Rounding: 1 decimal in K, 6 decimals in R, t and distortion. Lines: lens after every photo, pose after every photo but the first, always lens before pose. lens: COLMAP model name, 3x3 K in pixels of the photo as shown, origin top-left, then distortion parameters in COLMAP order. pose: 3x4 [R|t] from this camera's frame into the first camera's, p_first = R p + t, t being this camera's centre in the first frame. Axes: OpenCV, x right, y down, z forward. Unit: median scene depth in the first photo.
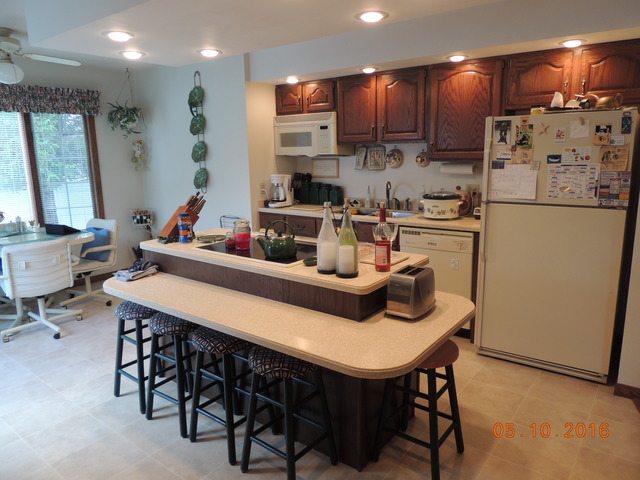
lens RADIAL K [[456.1, 0, 320.3], [0, 456.1, 237.3], [0, 0, 1]] dist [-0.000914, 0.003056]
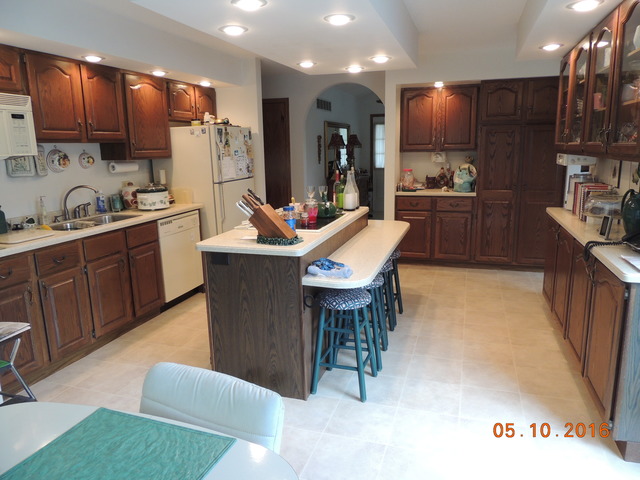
lens RADIAL K [[456.1, 0, 319.3], [0, 456.1, 240.2], [0, 0, 1]] dist [-0.000914, 0.003056]
pose [[-0.335808, -0.161145, 0.928044, -1.191962], [0.212493, 0.946898, 0.241309, -0.197363], [-0.917649, 0.278236, -0.283734, 1.225335]]
